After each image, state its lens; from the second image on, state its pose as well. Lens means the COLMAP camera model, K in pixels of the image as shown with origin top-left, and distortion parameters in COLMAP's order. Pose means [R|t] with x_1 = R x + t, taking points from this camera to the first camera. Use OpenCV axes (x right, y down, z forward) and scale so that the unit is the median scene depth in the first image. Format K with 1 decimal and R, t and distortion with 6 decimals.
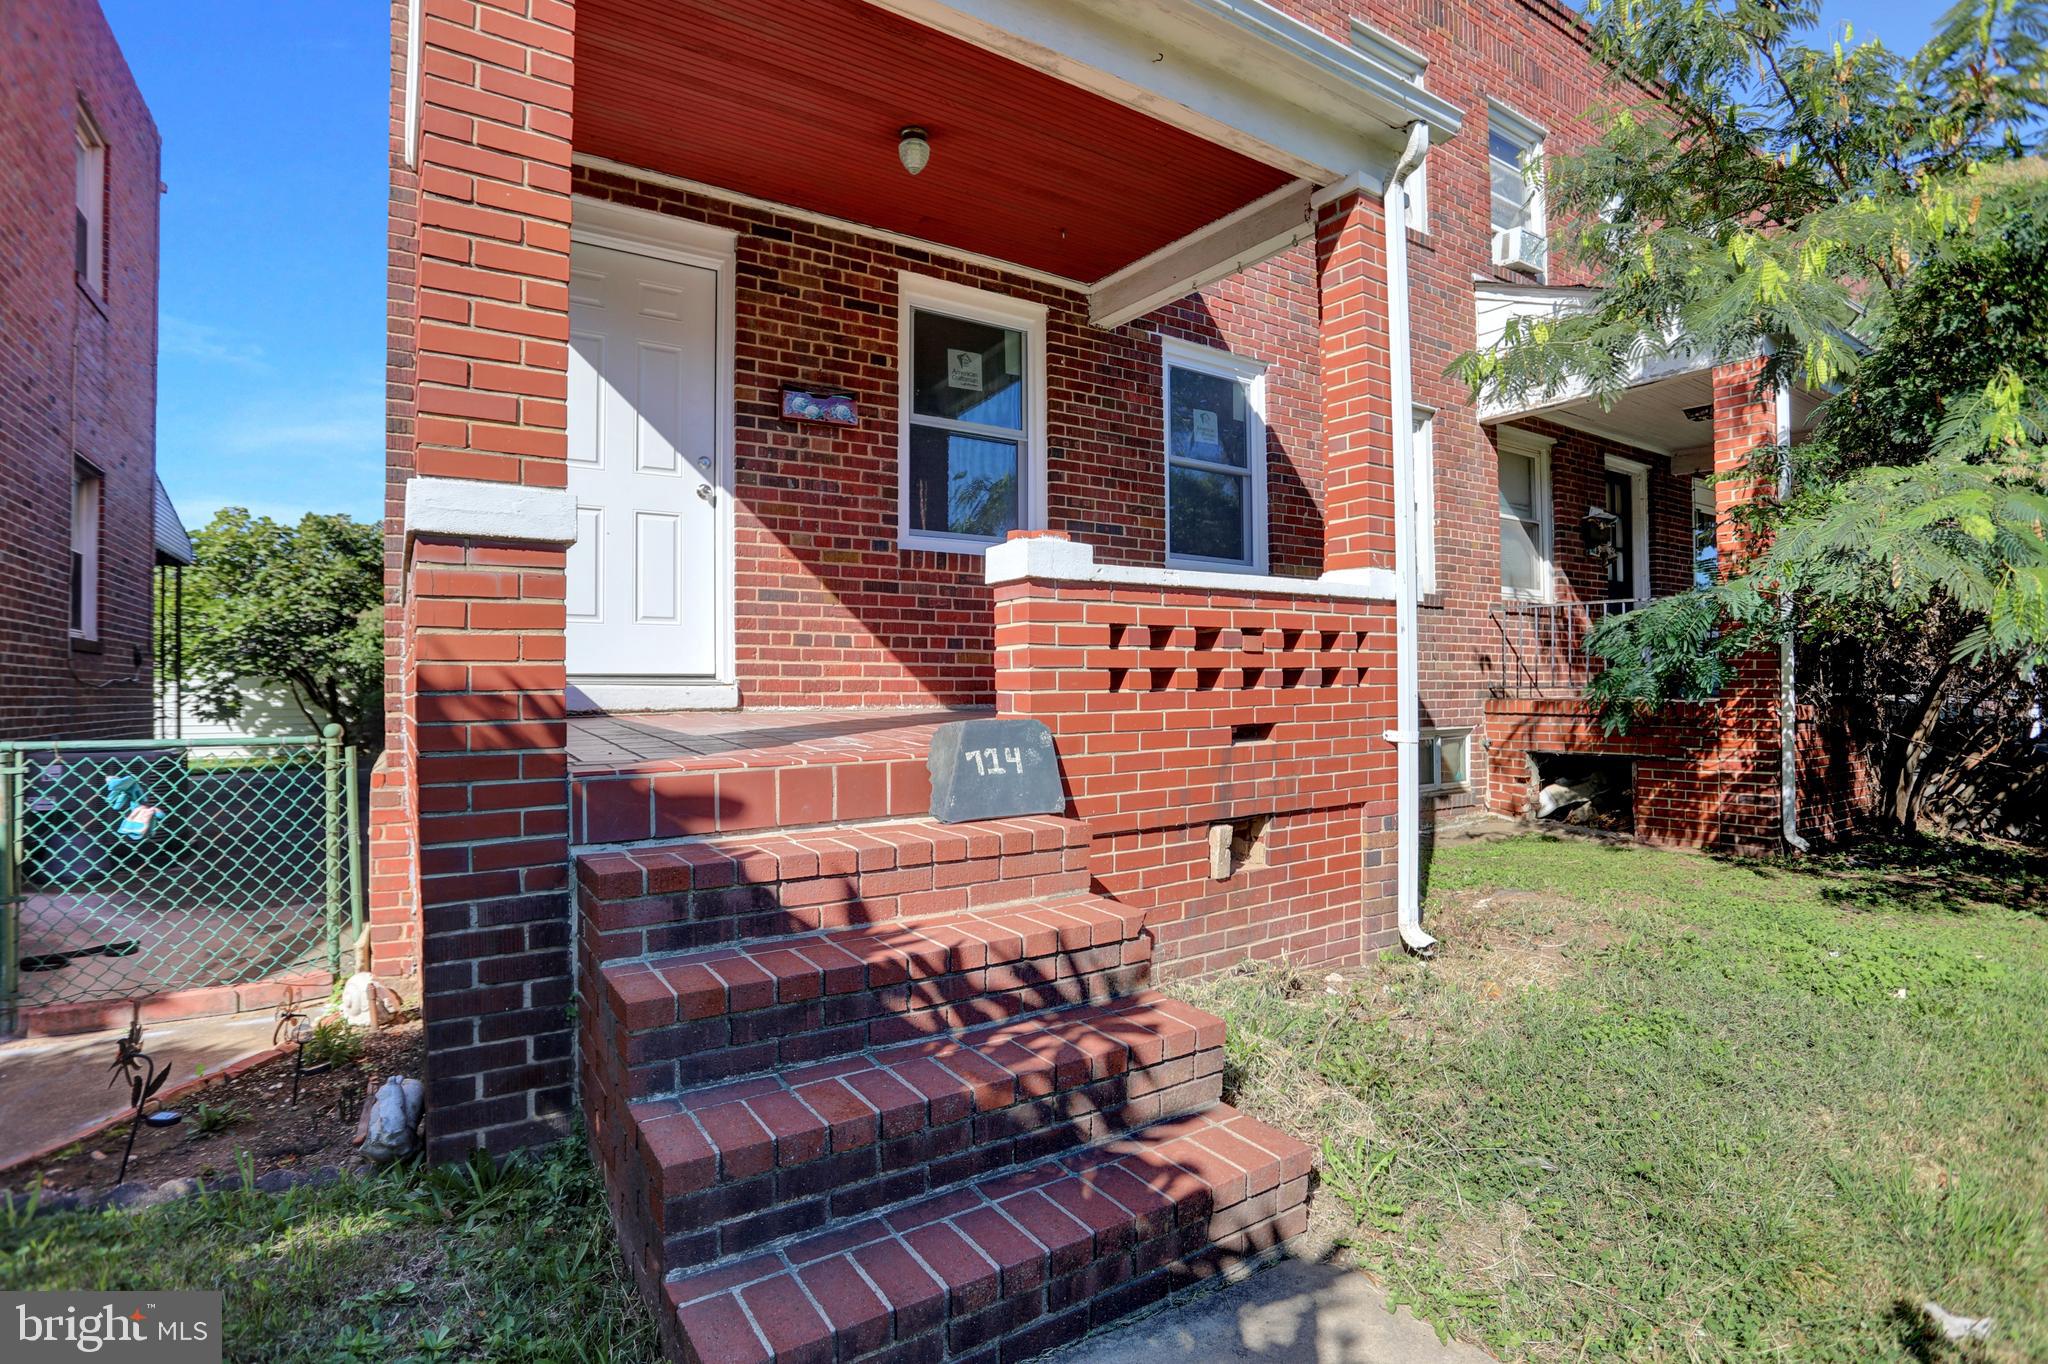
lens RADIAL K [[987.6, 0, 1025.6], [0, 987.6, 682.5], [0, 0, 1]] dist [-0.043369, 0.004252]
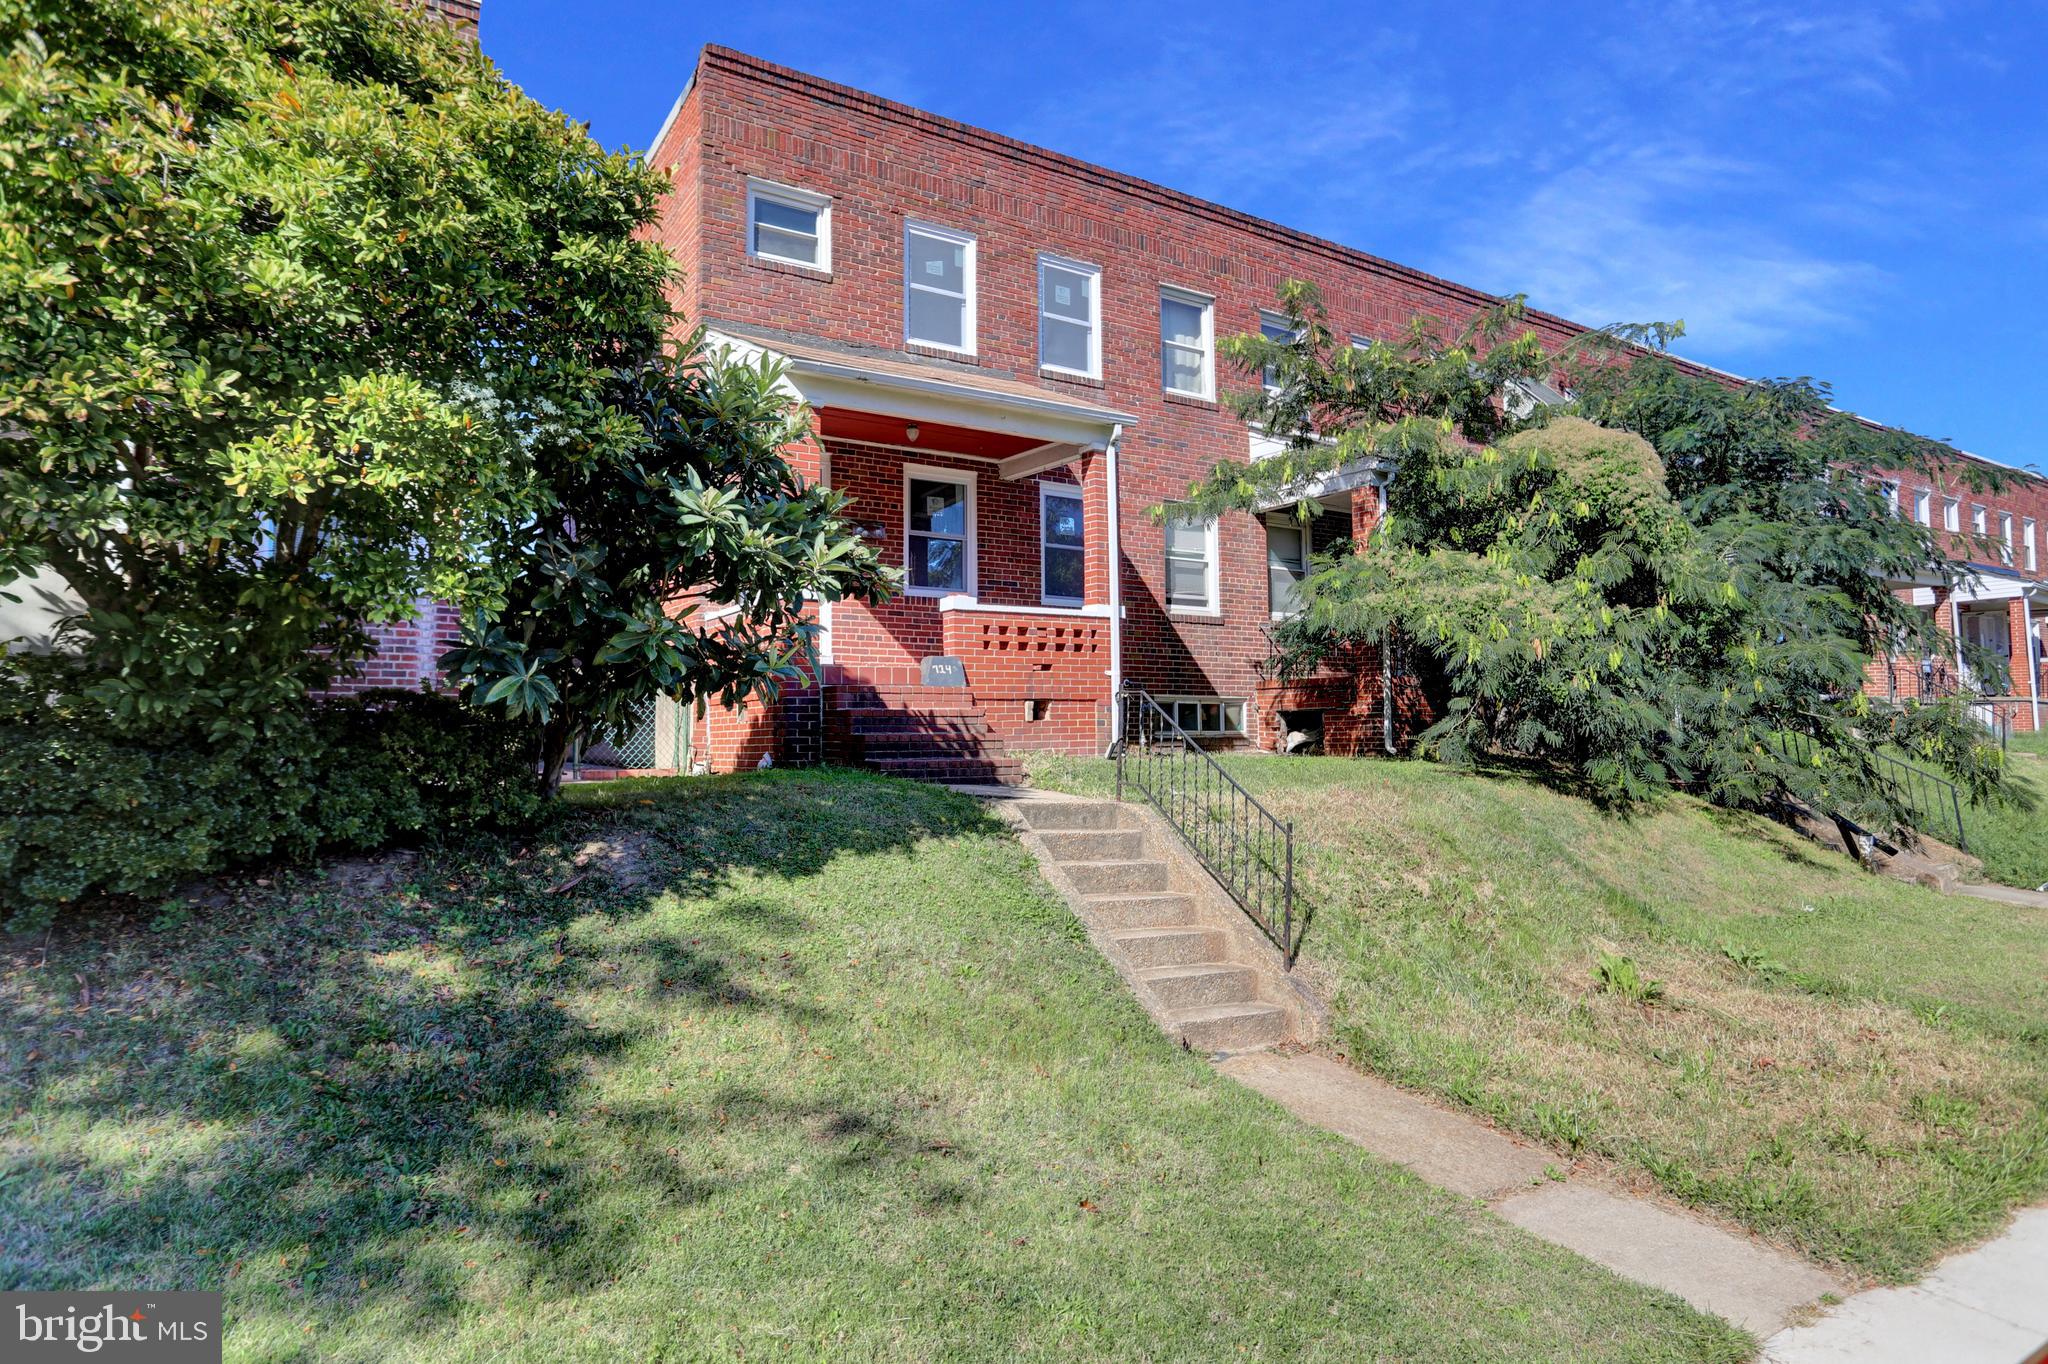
lens RADIAL K [[1242.3, 0, 1023.9], [0, 1242.3, 686.7], [0, 0, 1]] dist [0.000748, 0.000006]
pose [[0.999988, -0.003690, -0.003309, 0.131608], [0.003557, 0.999225, -0.039203, 0.159780], [0.003451, 0.039191, 0.999226, -1.593690]]
